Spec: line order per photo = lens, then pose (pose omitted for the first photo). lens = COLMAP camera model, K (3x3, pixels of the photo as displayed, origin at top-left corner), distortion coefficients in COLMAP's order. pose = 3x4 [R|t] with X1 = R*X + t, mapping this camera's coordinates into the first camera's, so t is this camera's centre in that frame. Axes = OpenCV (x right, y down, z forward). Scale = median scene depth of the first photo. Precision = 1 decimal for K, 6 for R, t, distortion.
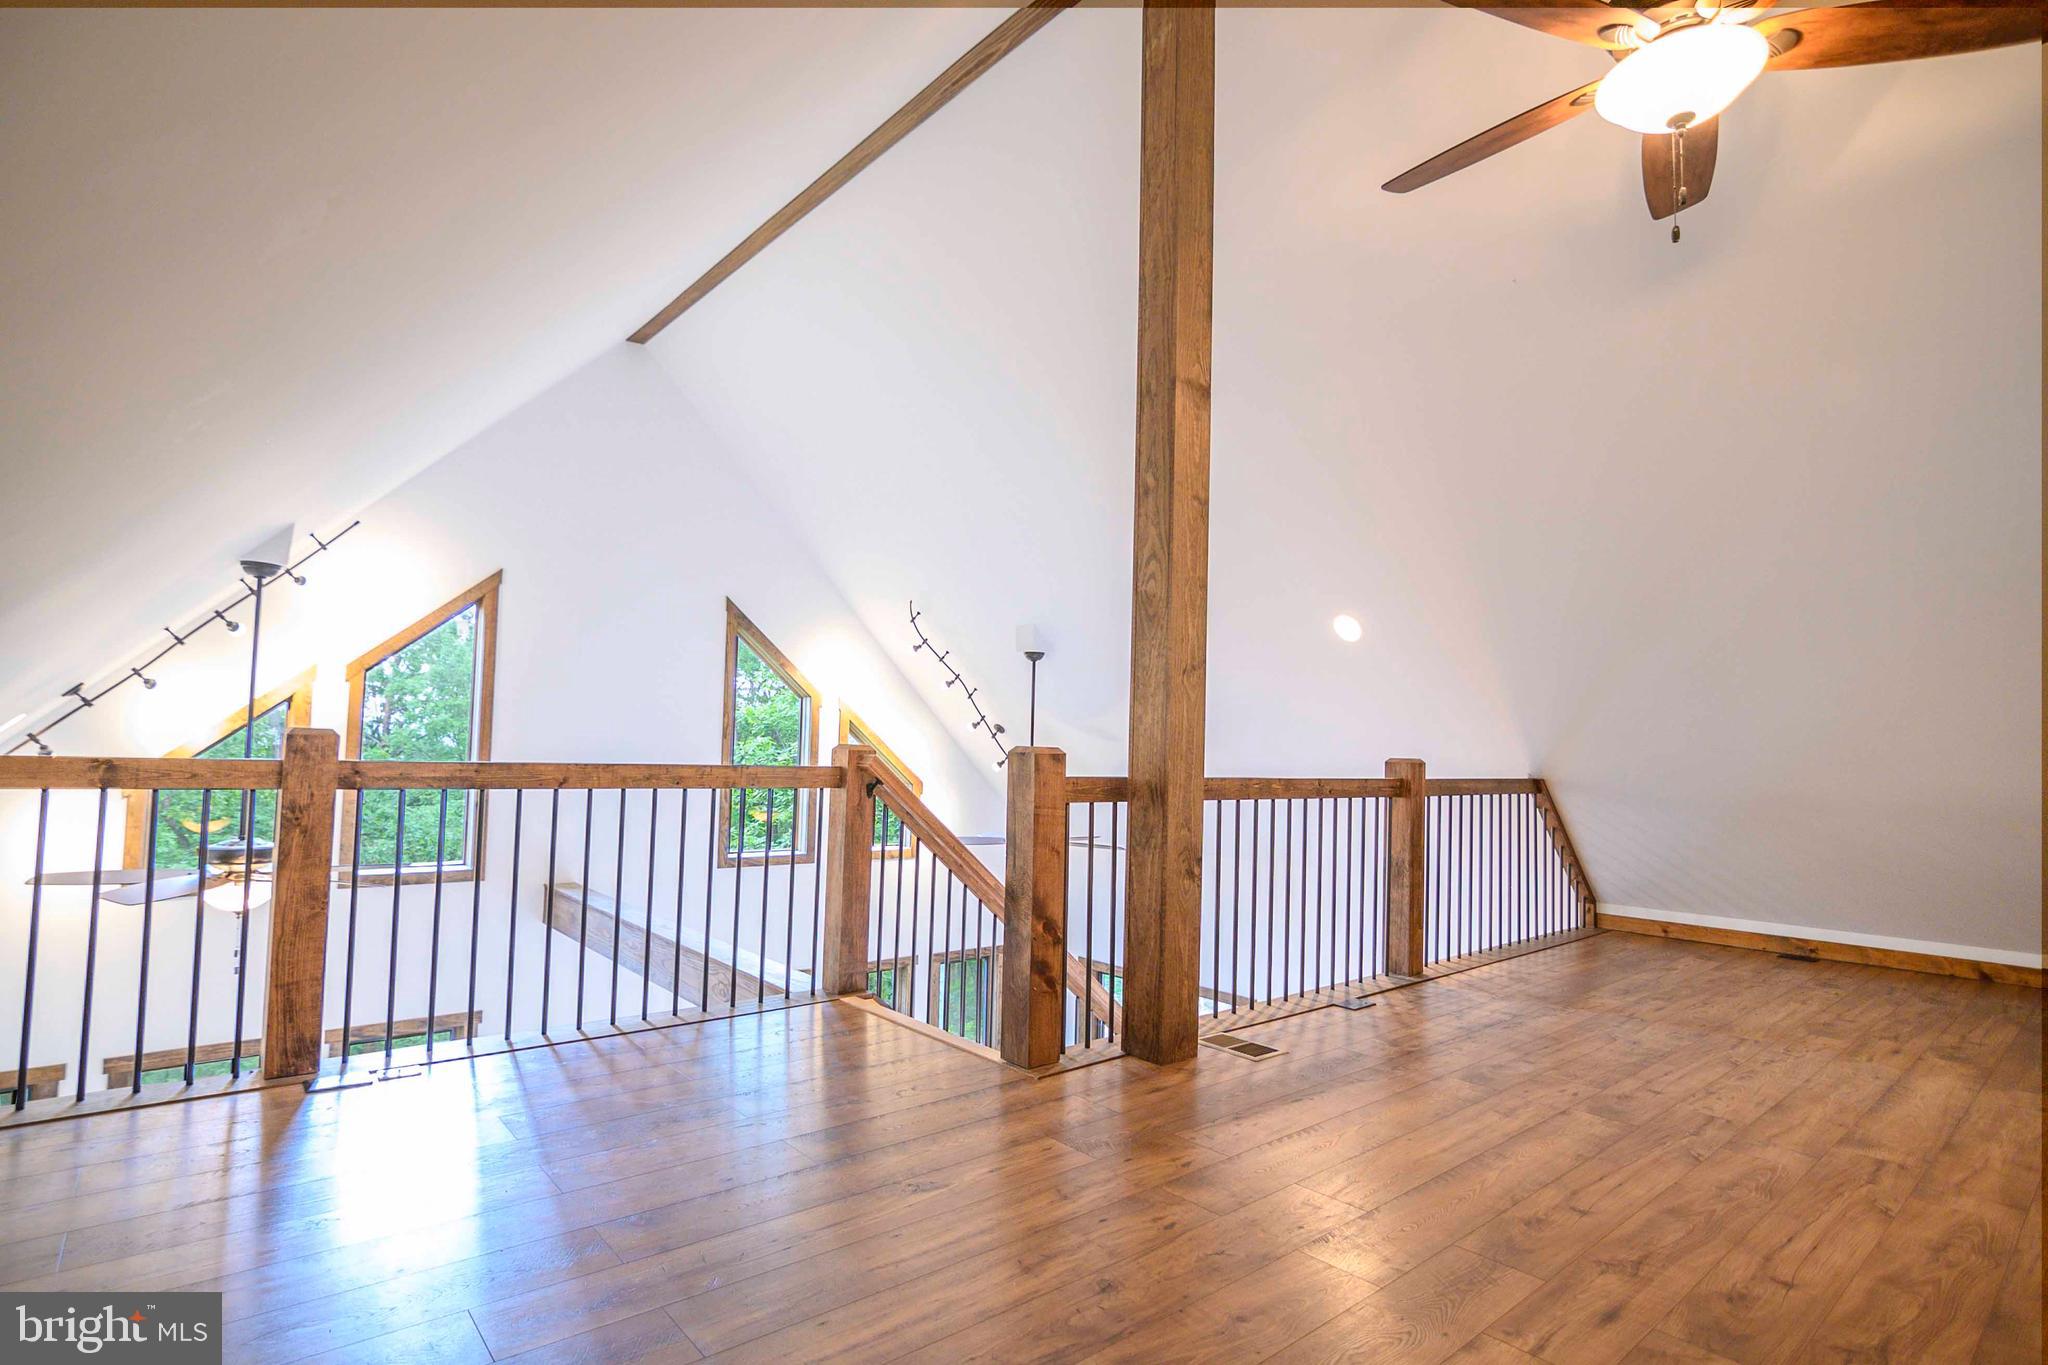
lens RADIAL K [[1010.9, 0, 1005.6], [0, 1010.9, 686.3], [0, 0, 1]] dist [-0.032882, 0.011466]
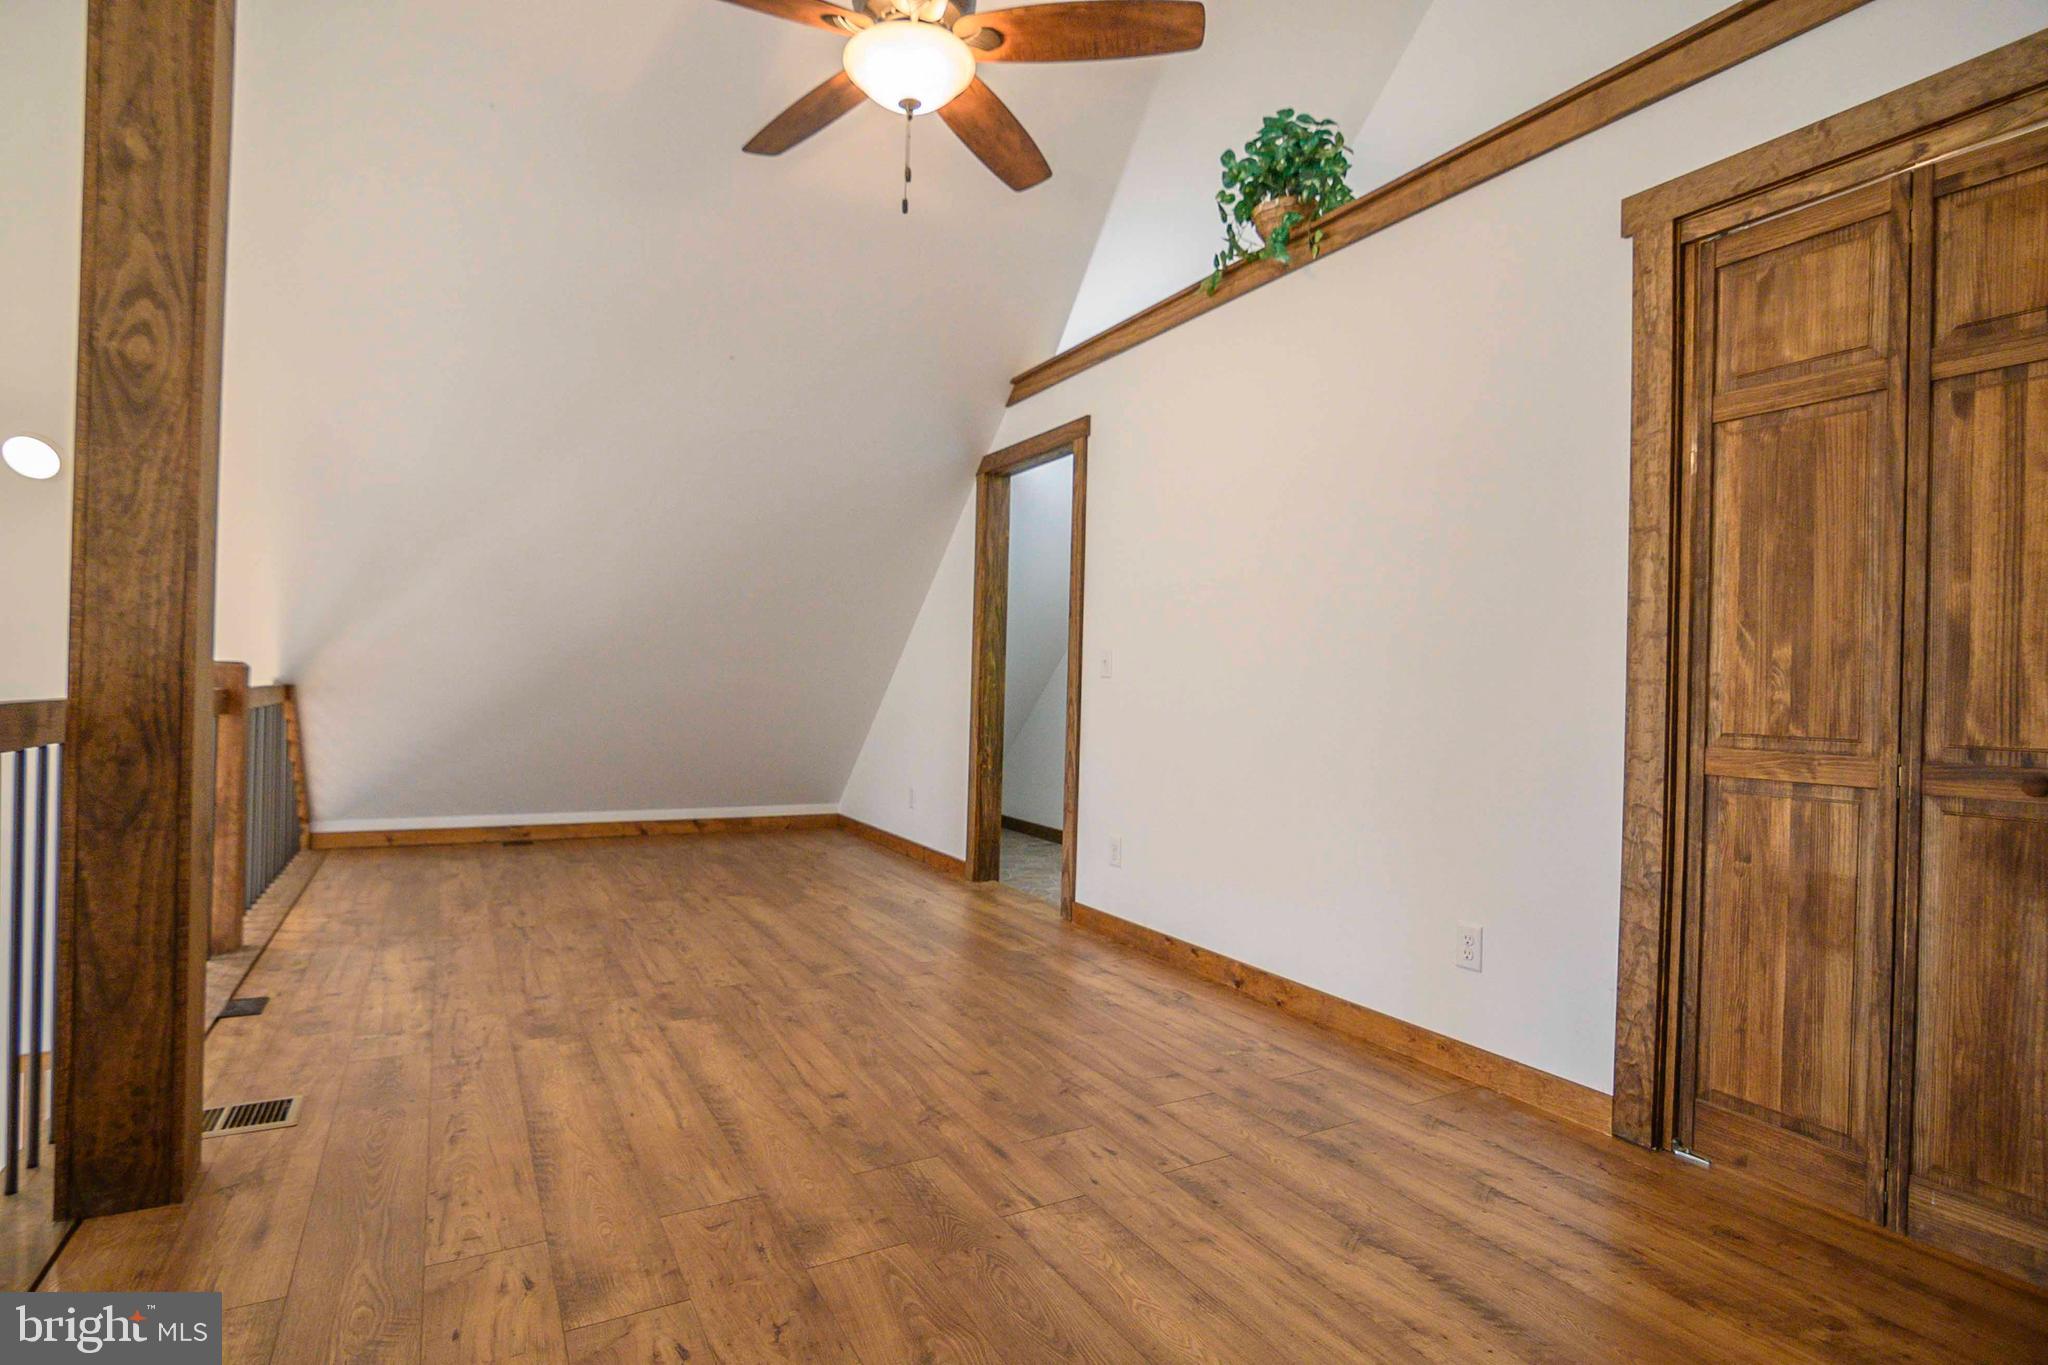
lens RADIAL K [[1010.9, 0, 1005.6], [0, 1010.9, 686.3], [0, 0, 1]] dist [-0.032882, 0.011466]
pose [[0.187943, -0.021267, 0.981950, -0.292212], [-0.083409, 0.995808, 0.037532, 0.022151], [-0.978632, -0.088957, 0.185382, 0.439054]]
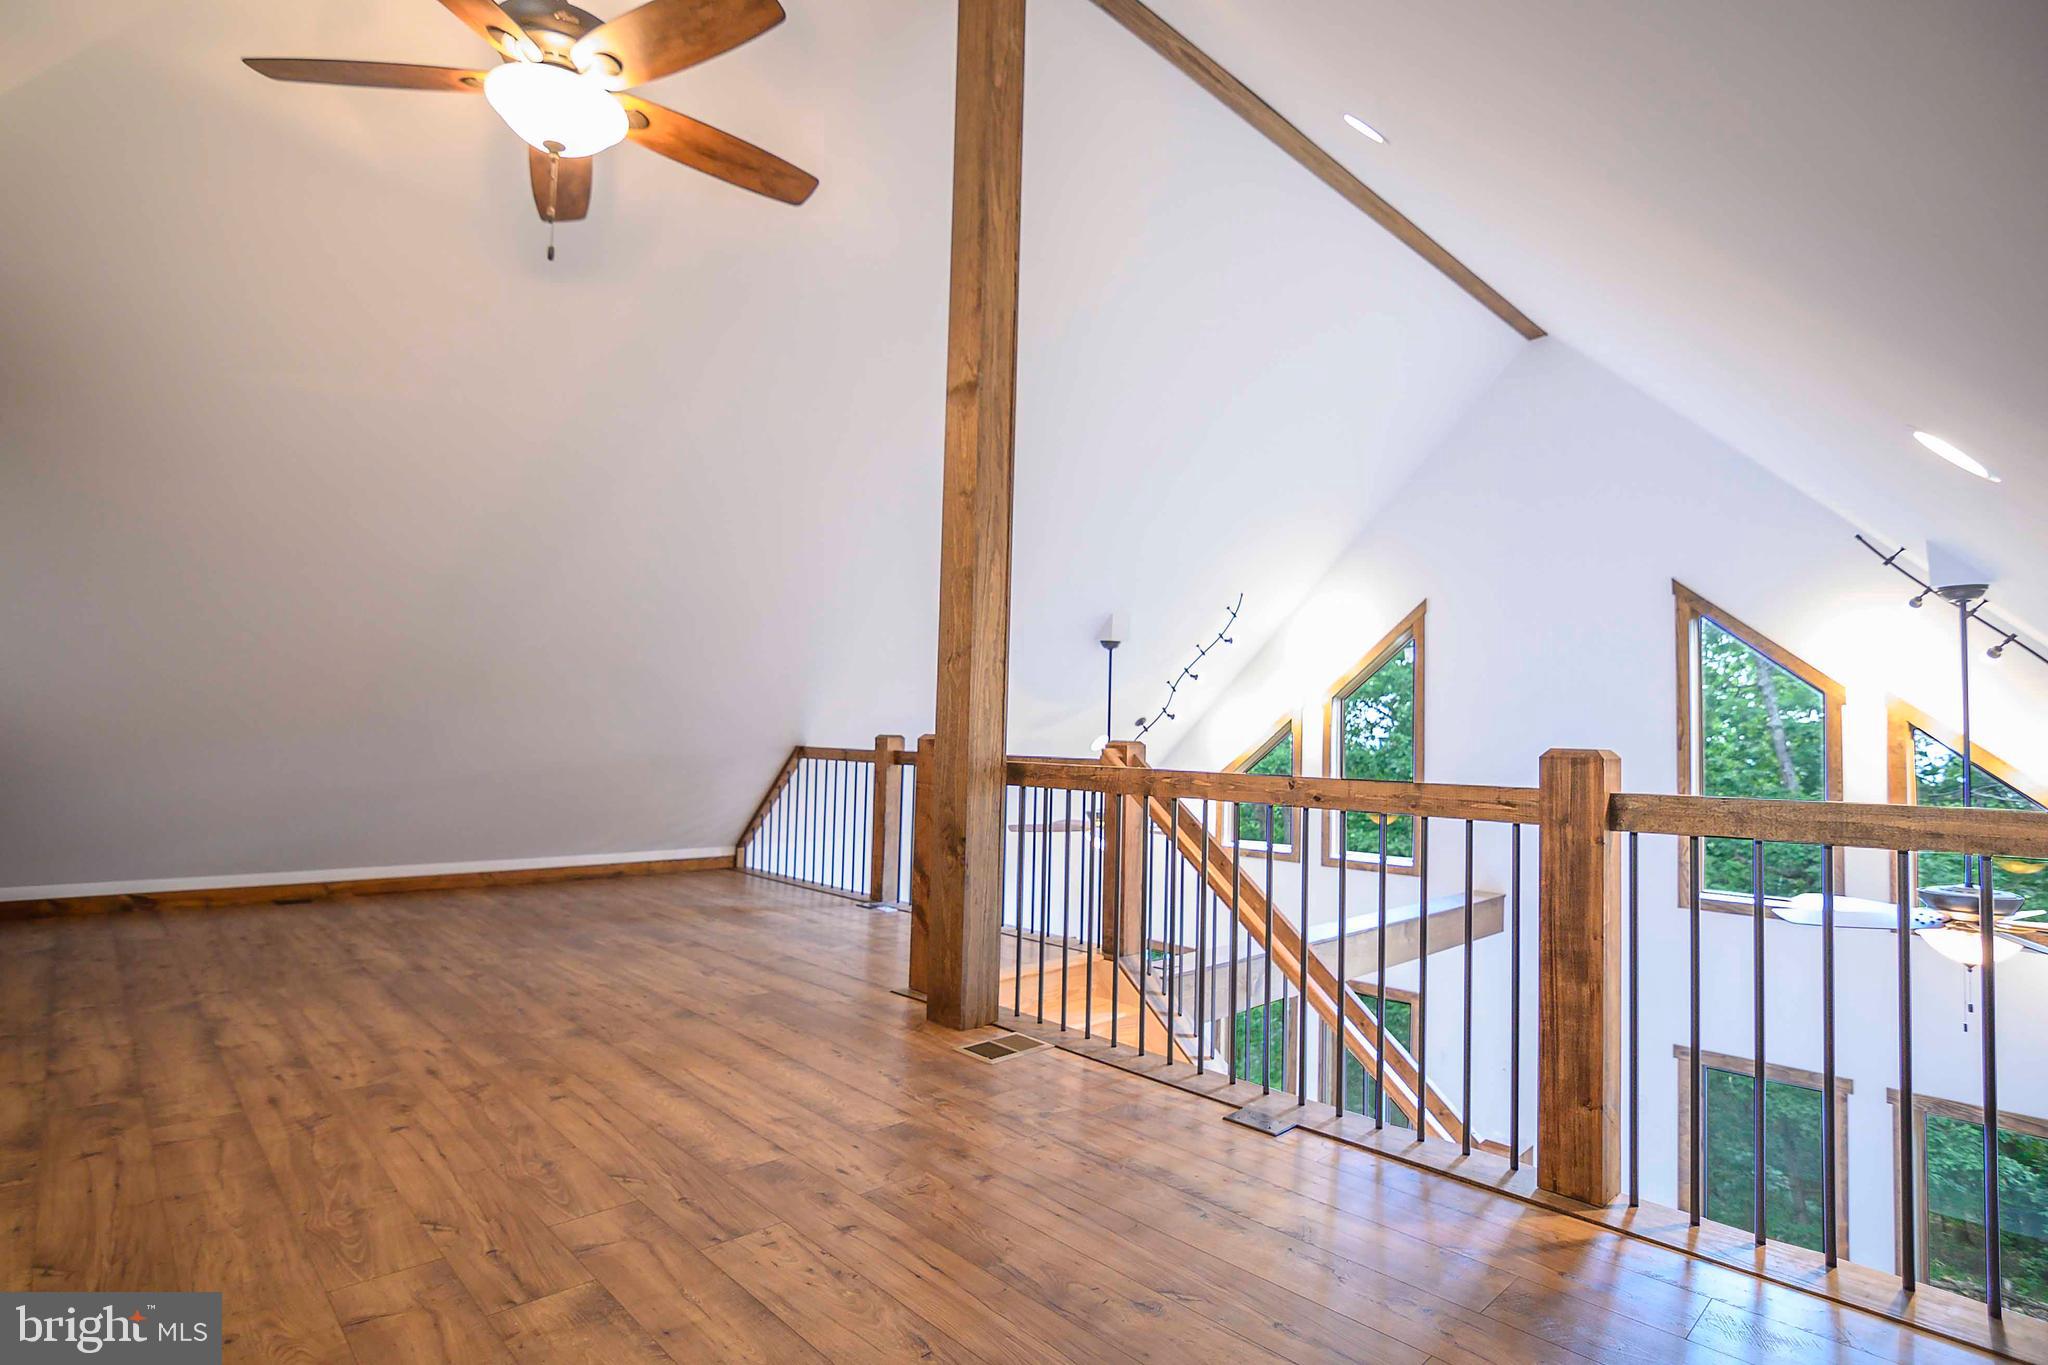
lens RADIAL K [[1010.9, 0, 1005.6], [0, 1010.9, 686.3], [0, 0, 1]] dist [-0.032882, 0.011466]
pose [[0.060149, -0.076042, -0.995289, 1.229119], [0.040001, 0.996477, -0.073716, 0.093851], [0.997388, -0.035379, 0.062979, 0.982370]]
